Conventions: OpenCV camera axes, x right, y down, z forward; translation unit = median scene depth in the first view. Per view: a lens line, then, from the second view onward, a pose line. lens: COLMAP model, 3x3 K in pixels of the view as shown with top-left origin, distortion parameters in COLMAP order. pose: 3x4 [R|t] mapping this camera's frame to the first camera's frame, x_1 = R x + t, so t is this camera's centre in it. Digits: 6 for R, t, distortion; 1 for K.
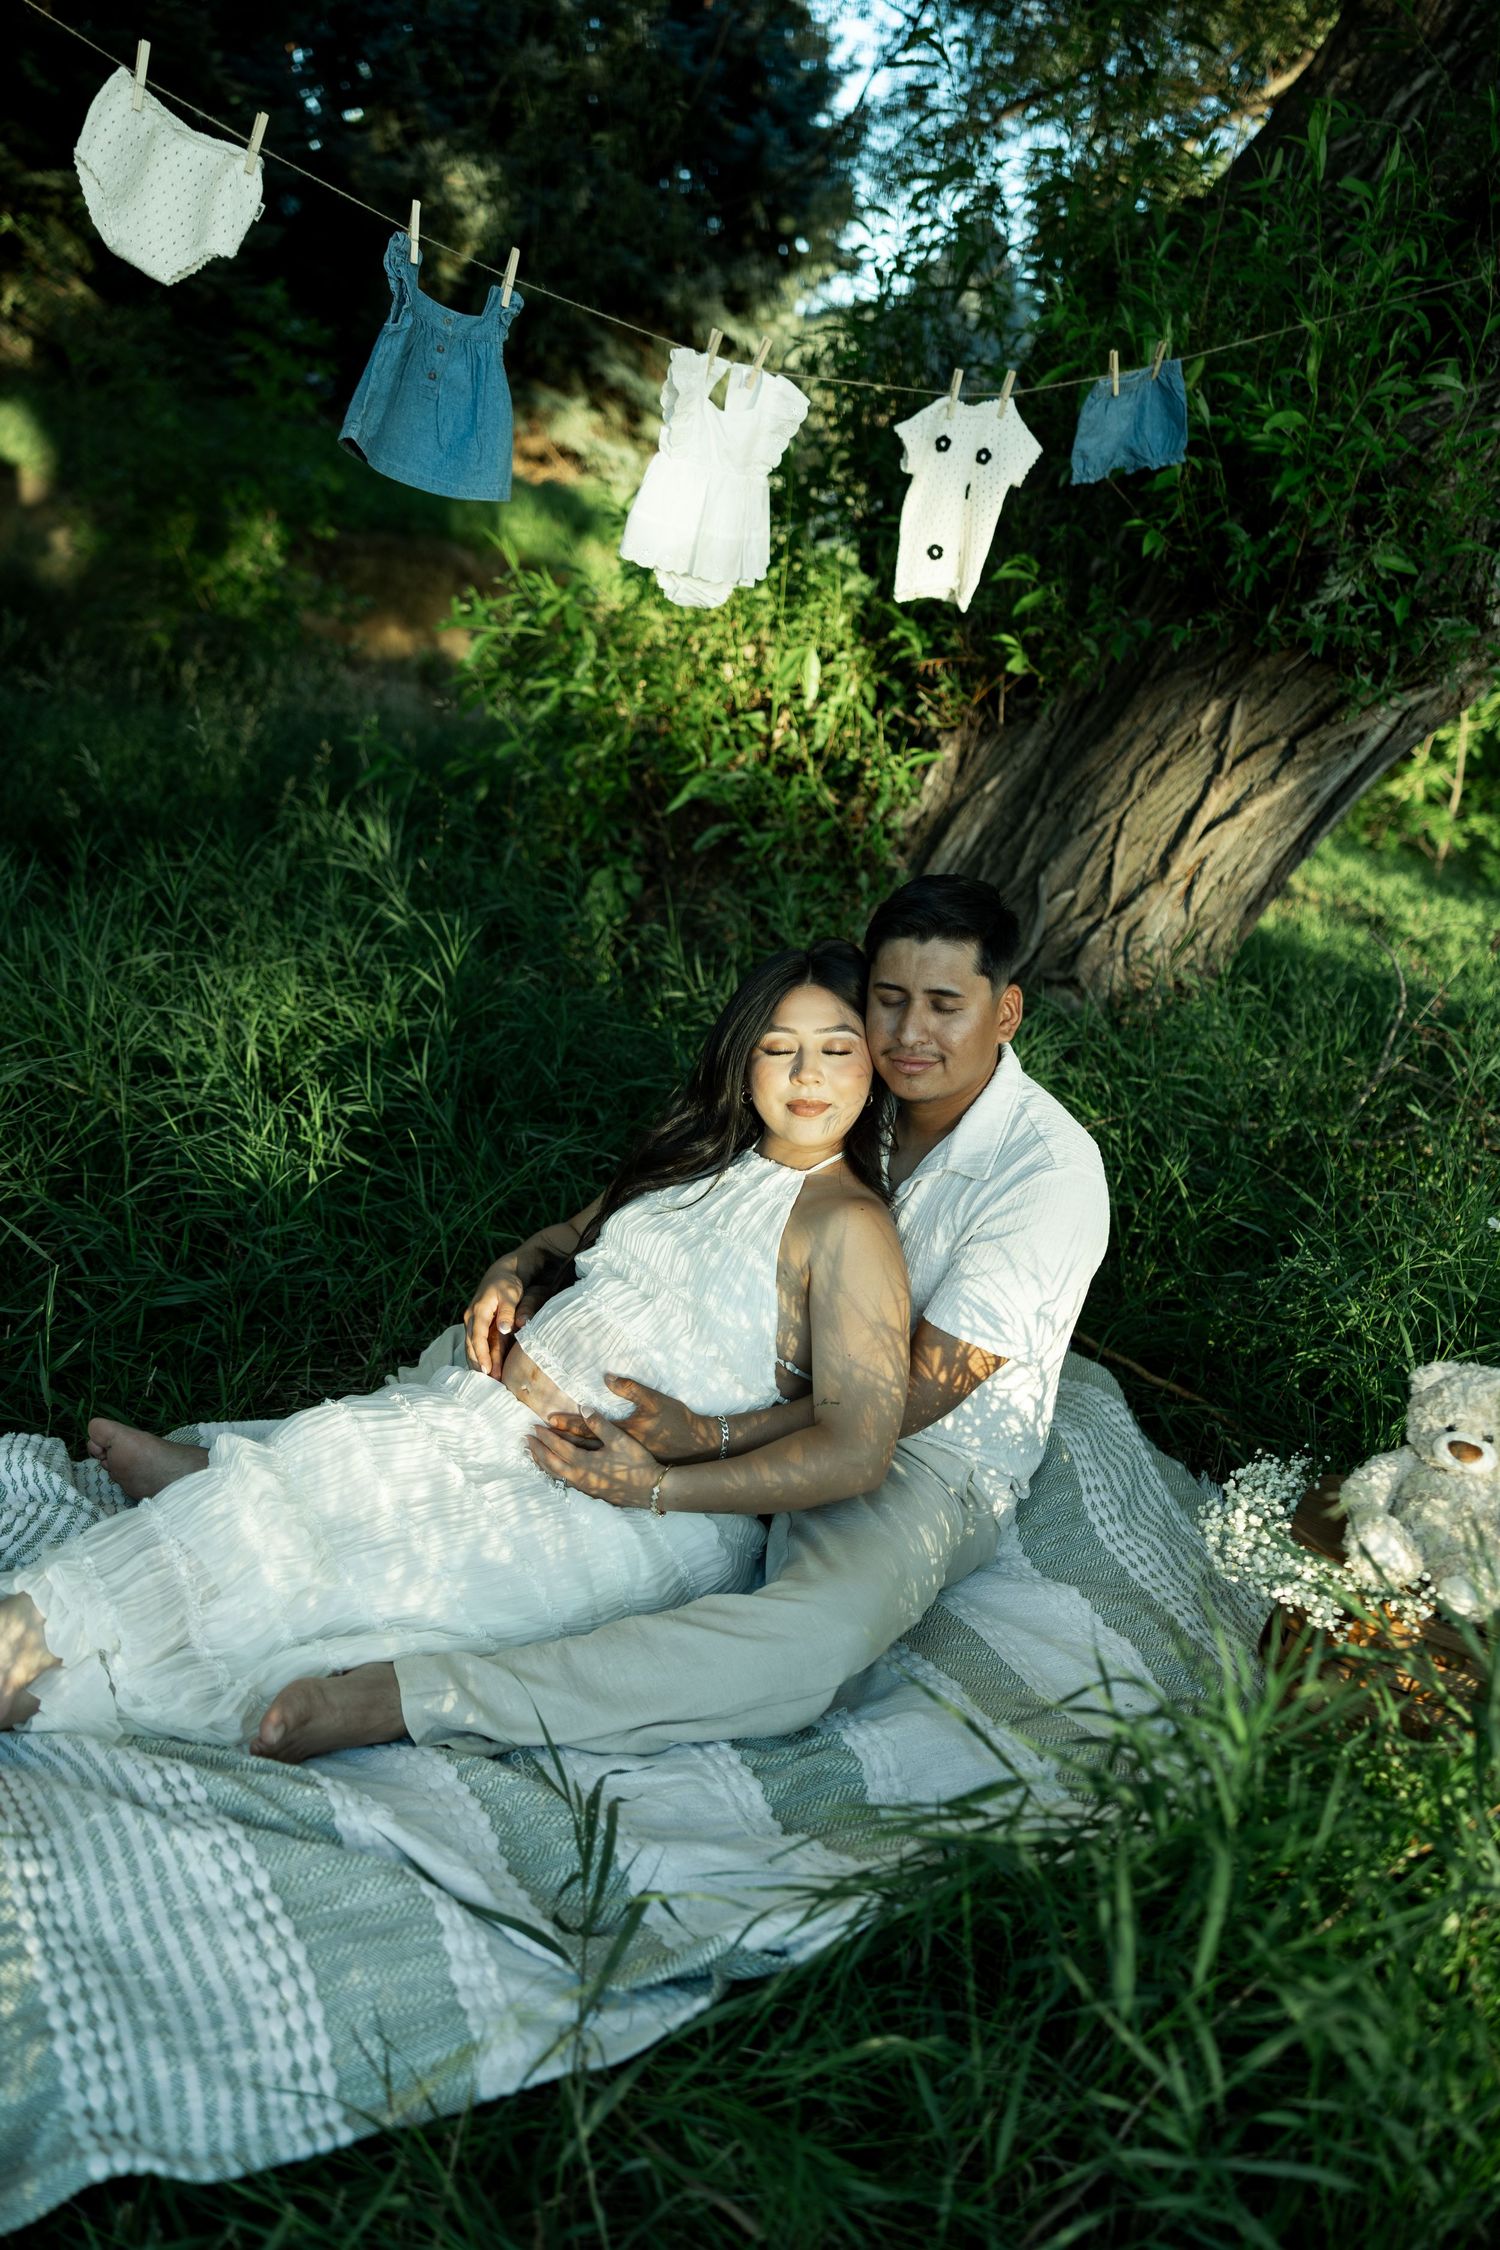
lens RADIAL K [[1781.4, 0, 747.1], [0, 1781.4, 1134.3], [0, 0, 1]] dist [0.008852, 0.000014]
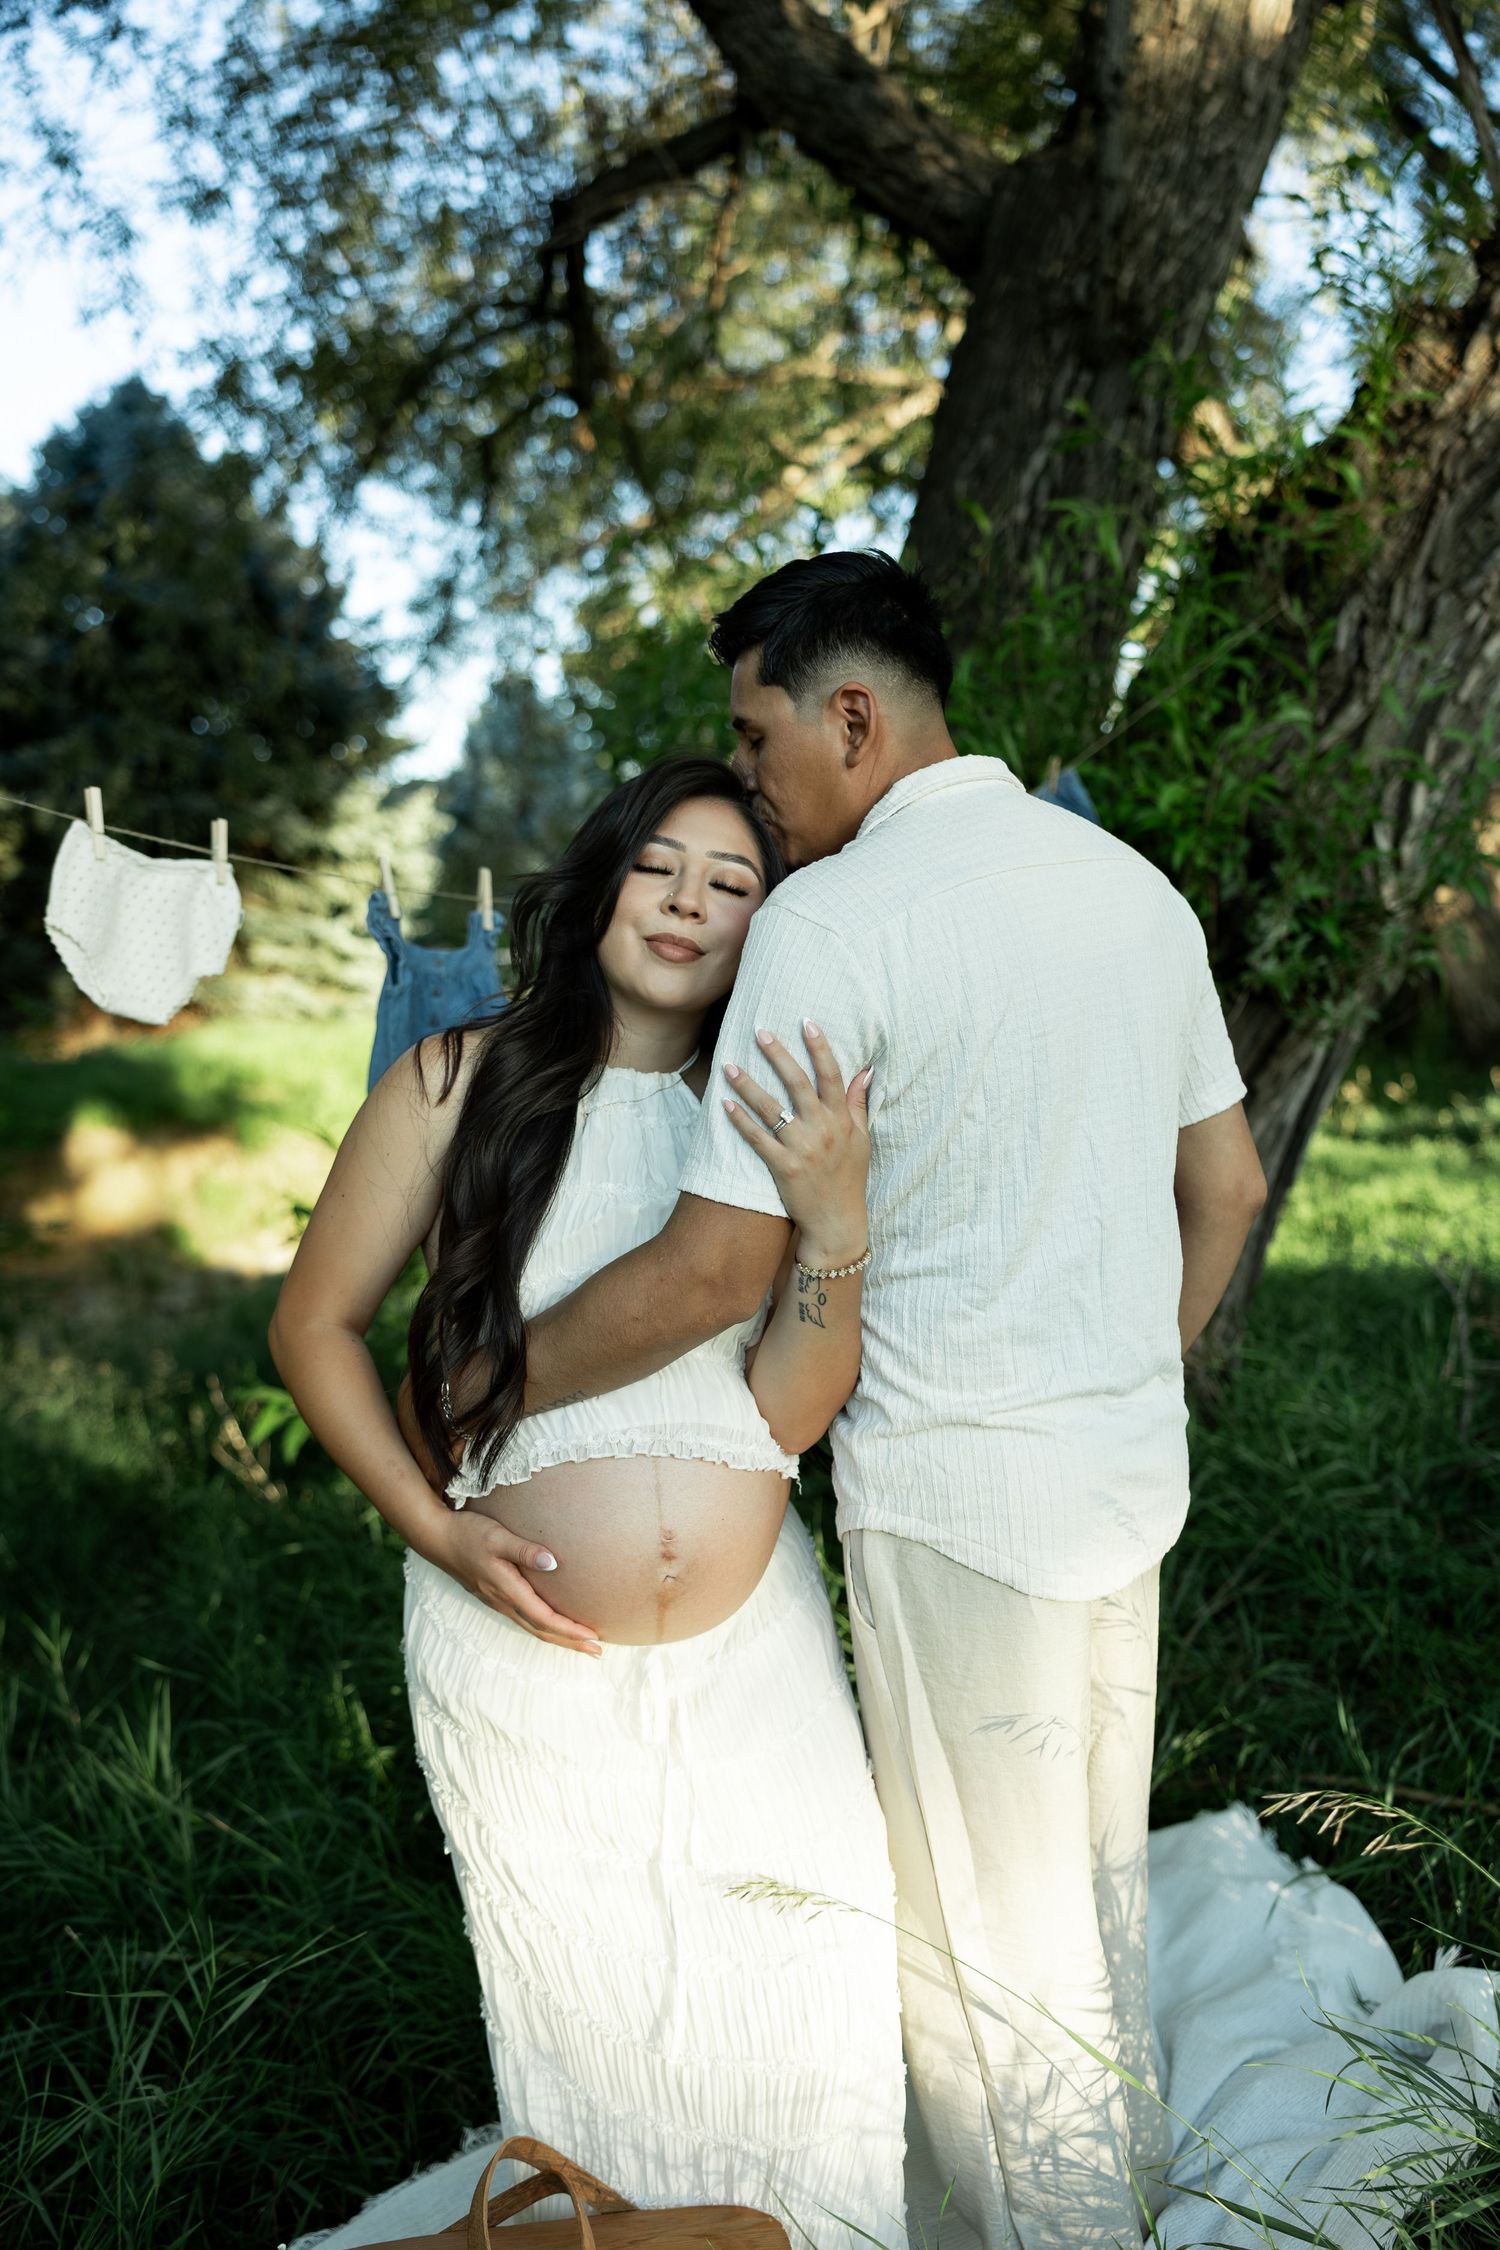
lens RADIAL K [[1924.9, 0, 749.1], [0, 1924.9, 1139.6], [0, 0, 1]] dist [-0.012472, -0.006274]
pose [[0.934855, -0.305933, 0.180142, -0.152832], [0.339024, 0.919888, -0.197149, -0.089887], [-0.105397, 0.245378, 0.963681, 0.052140]]
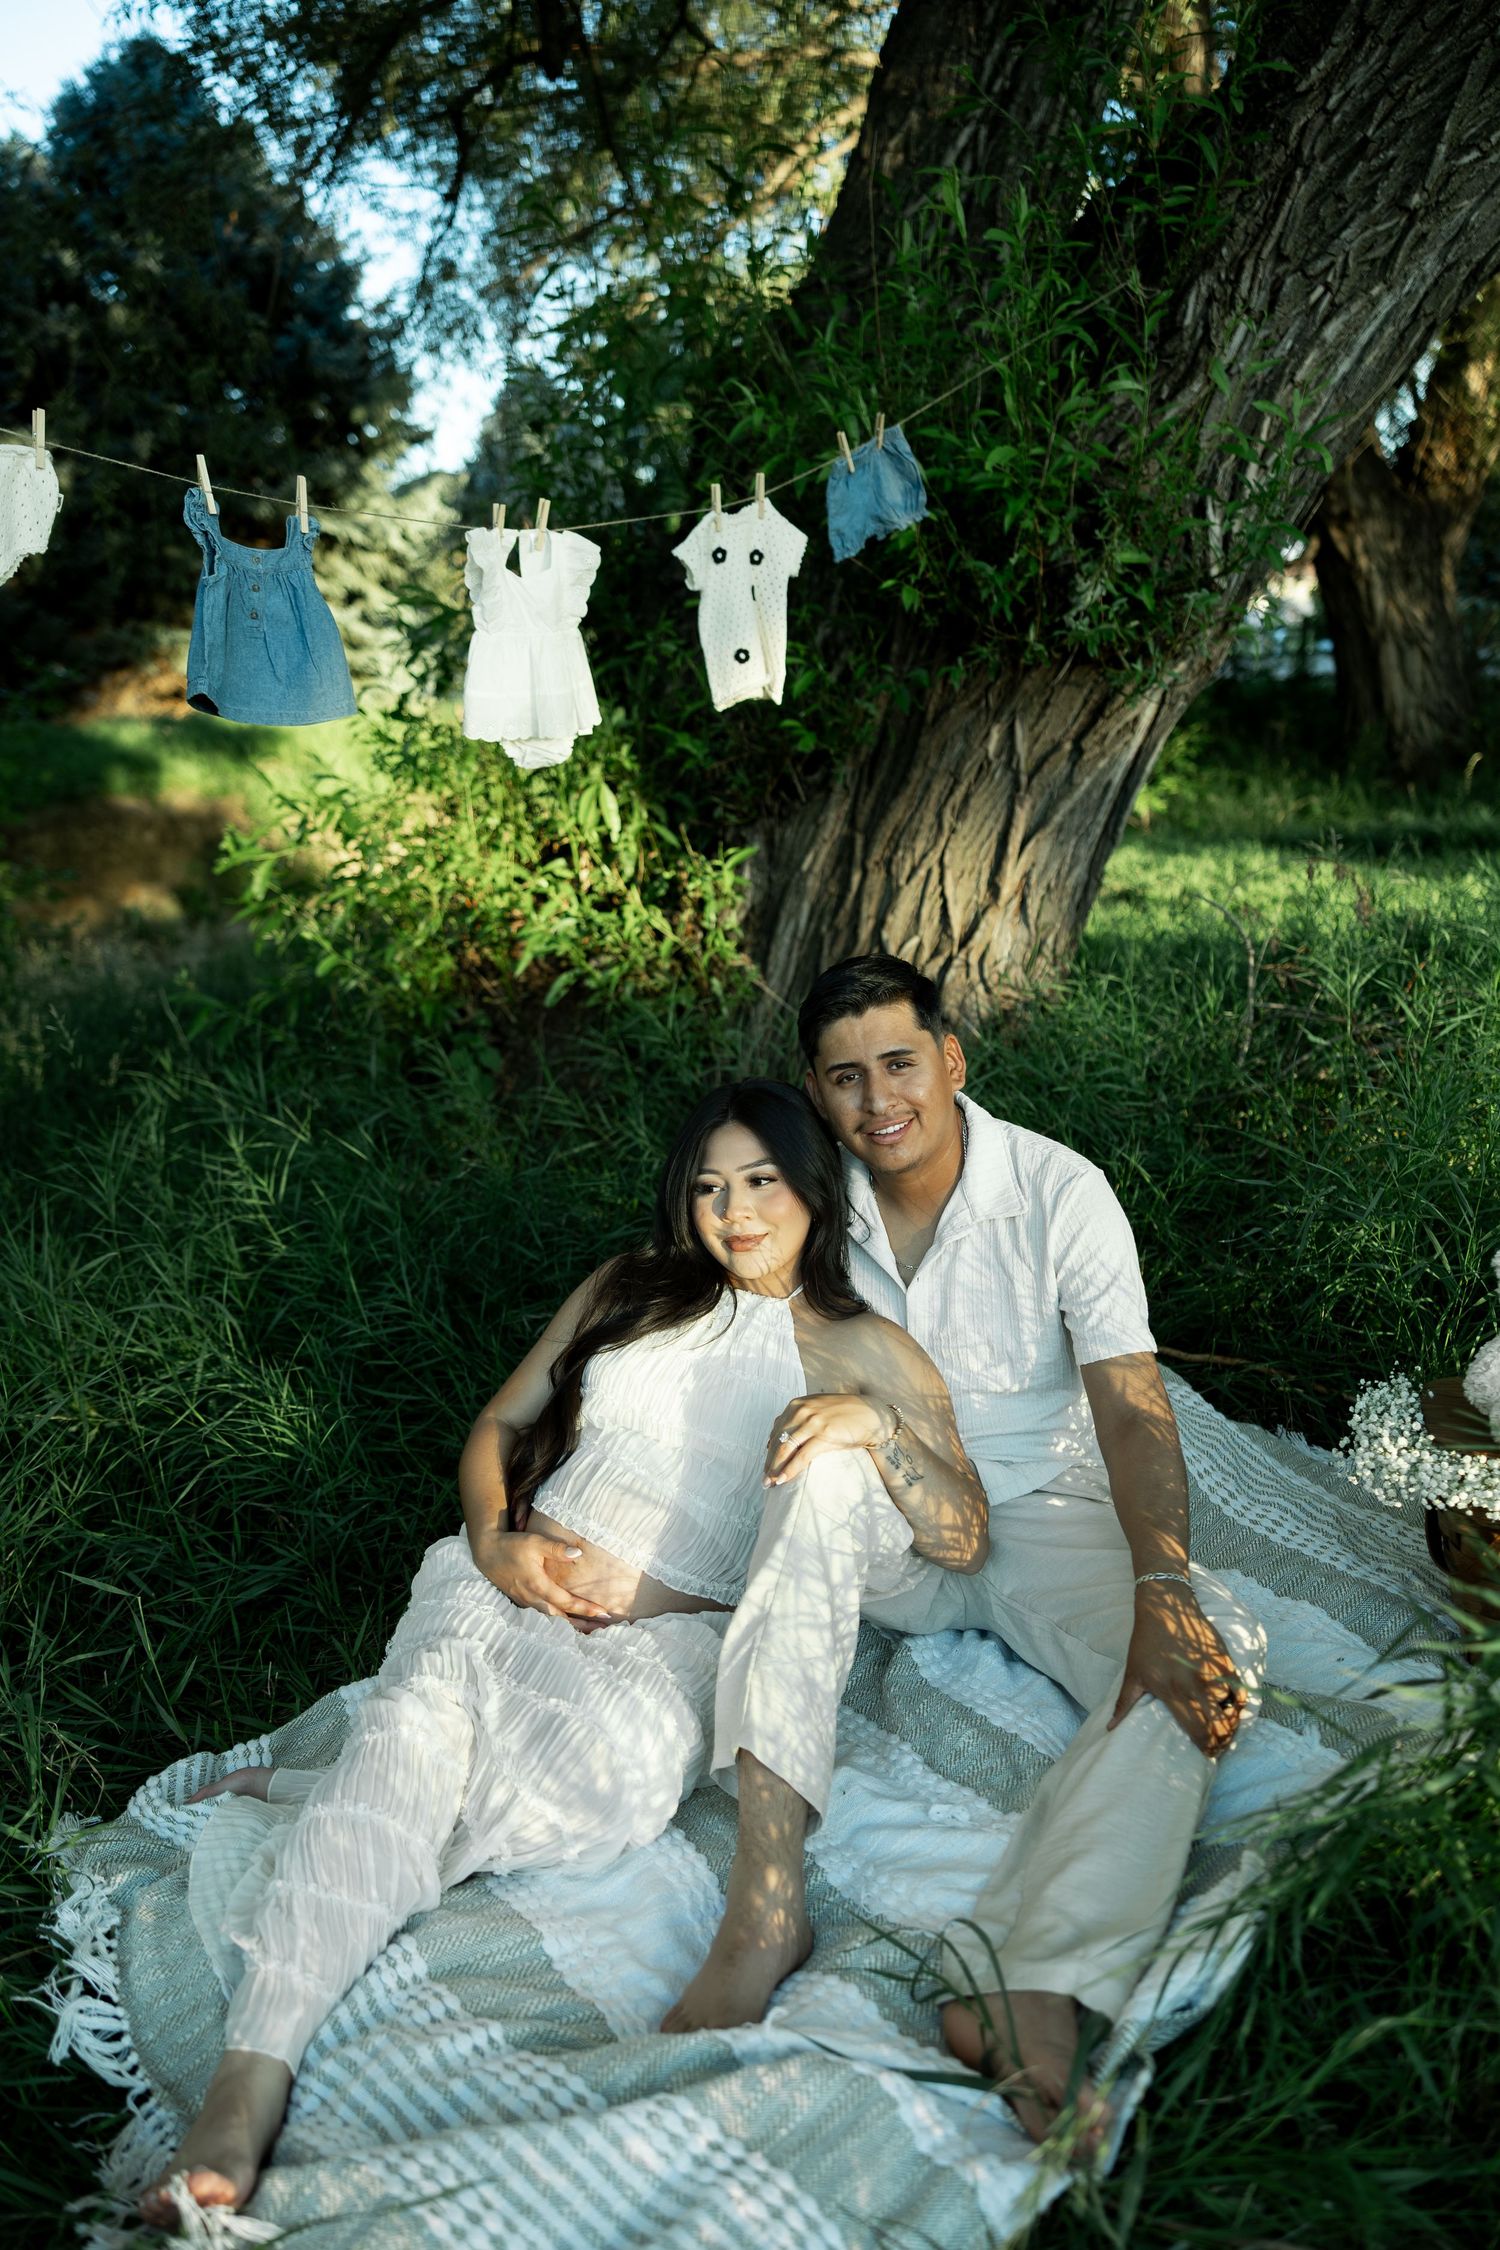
lens RADIAL K [[1781.4, 0, 747.1], [0, 1781.4, 1134.3], [0, 0, 1]] dist [0.008852, 0.000014]
pose [[0.946737, -0.295073, 0.128926, -0.090322], [0.303076, 0.951797, -0.047191, -0.011464], [-0.108787, 0.083752, 0.990531, 0.001306]]
